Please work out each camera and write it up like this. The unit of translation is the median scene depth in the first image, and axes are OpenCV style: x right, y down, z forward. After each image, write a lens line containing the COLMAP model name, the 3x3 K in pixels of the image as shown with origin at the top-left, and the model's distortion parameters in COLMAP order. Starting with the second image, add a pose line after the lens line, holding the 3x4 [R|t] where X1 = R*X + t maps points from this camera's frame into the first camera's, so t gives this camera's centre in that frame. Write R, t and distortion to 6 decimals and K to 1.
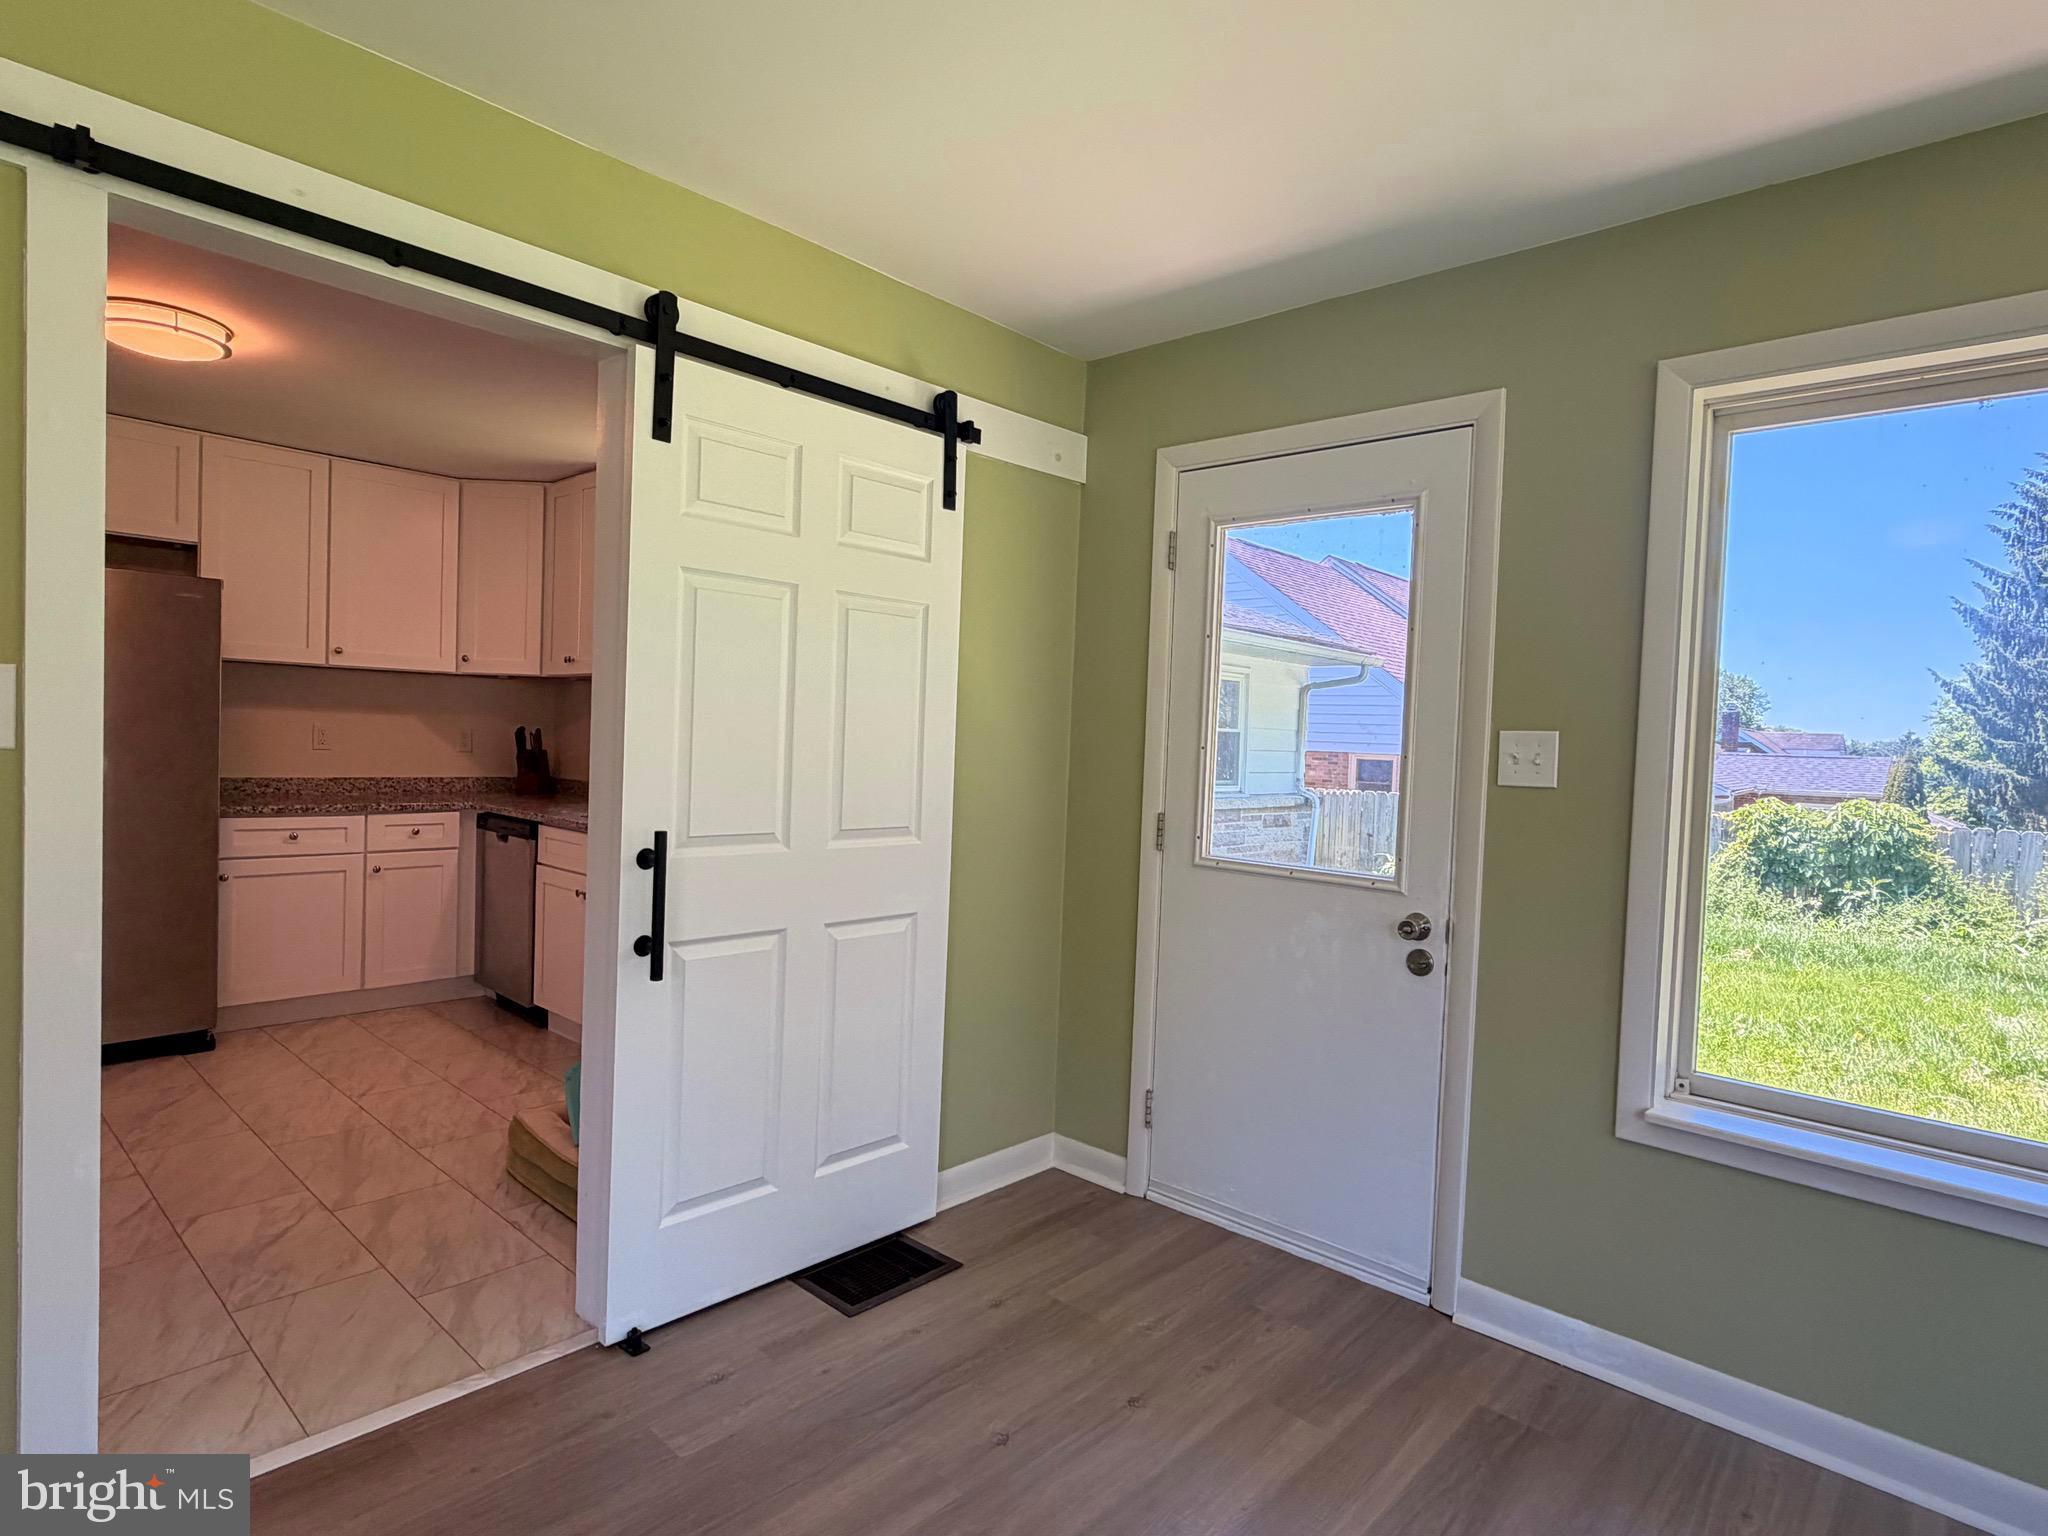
lens RADIAL K [[1099.0, 0, 1018.7], [0, 1099.0, 769.5], [0, 0, 1]] dist [0.002605, 0.000420]
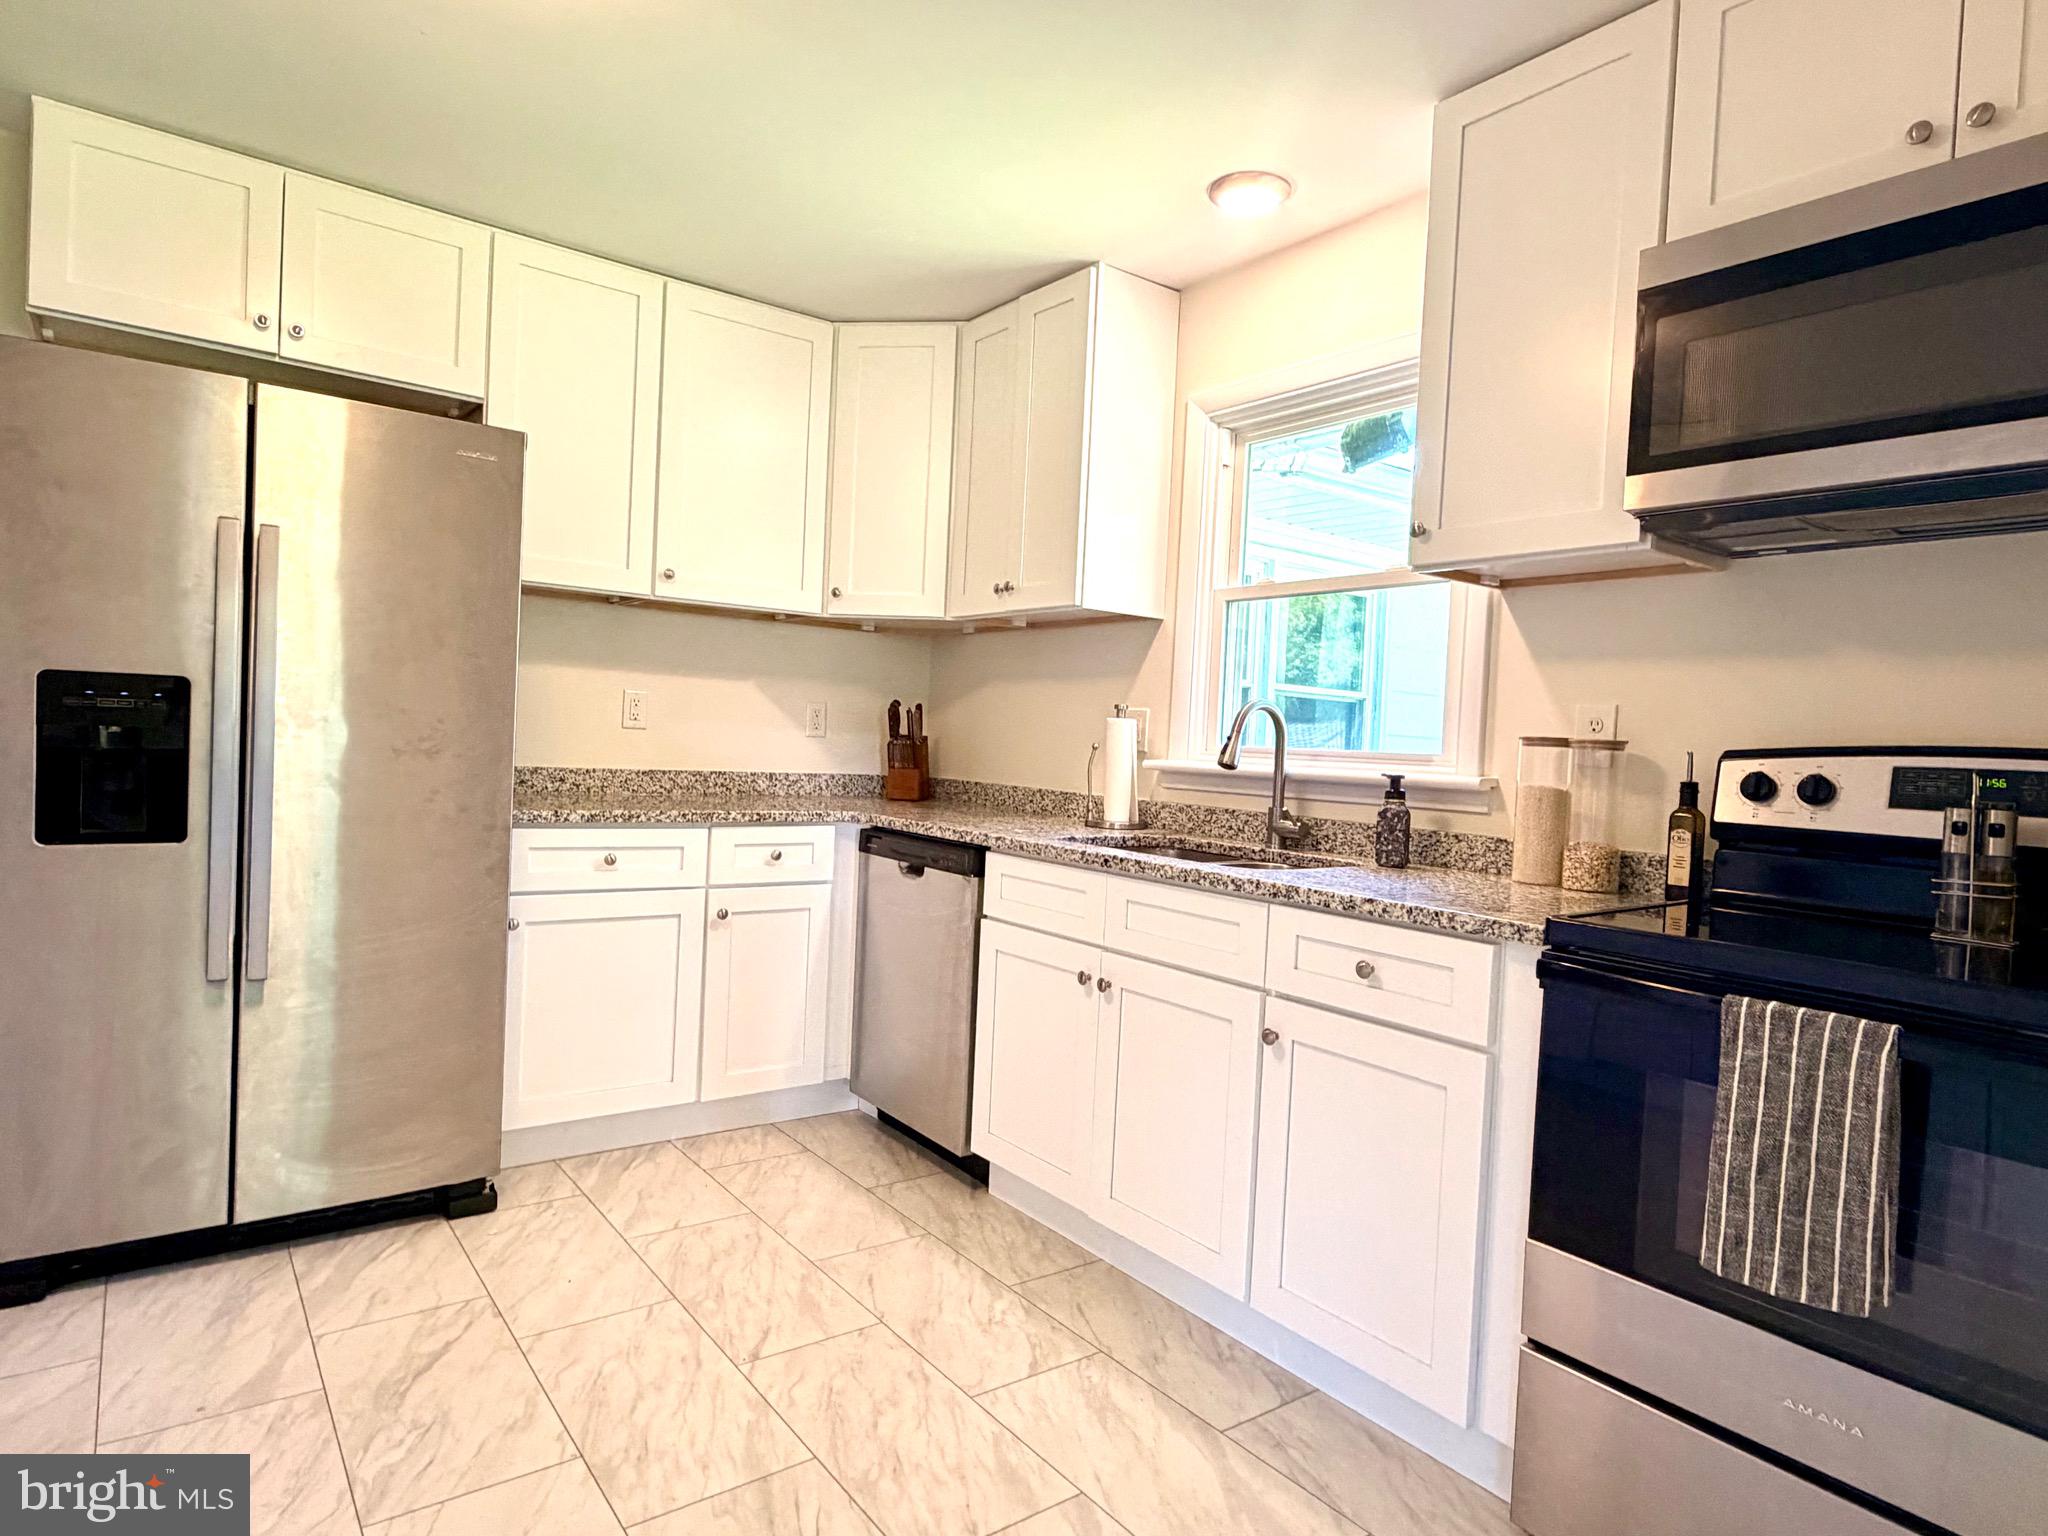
lens RADIAL K [[1162.0, 0, 1017.7], [0, 1162.0, 770.8], [0, 0, 1]] dist [-0.000587, 0.000154]
pose [[0.984120, 0.016082, -0.176776, -0.433071], [-0.018247, 0.999777, -0.010629, 0.017892], [0.176566, 0.013686, 0.984194, 0.535368]]
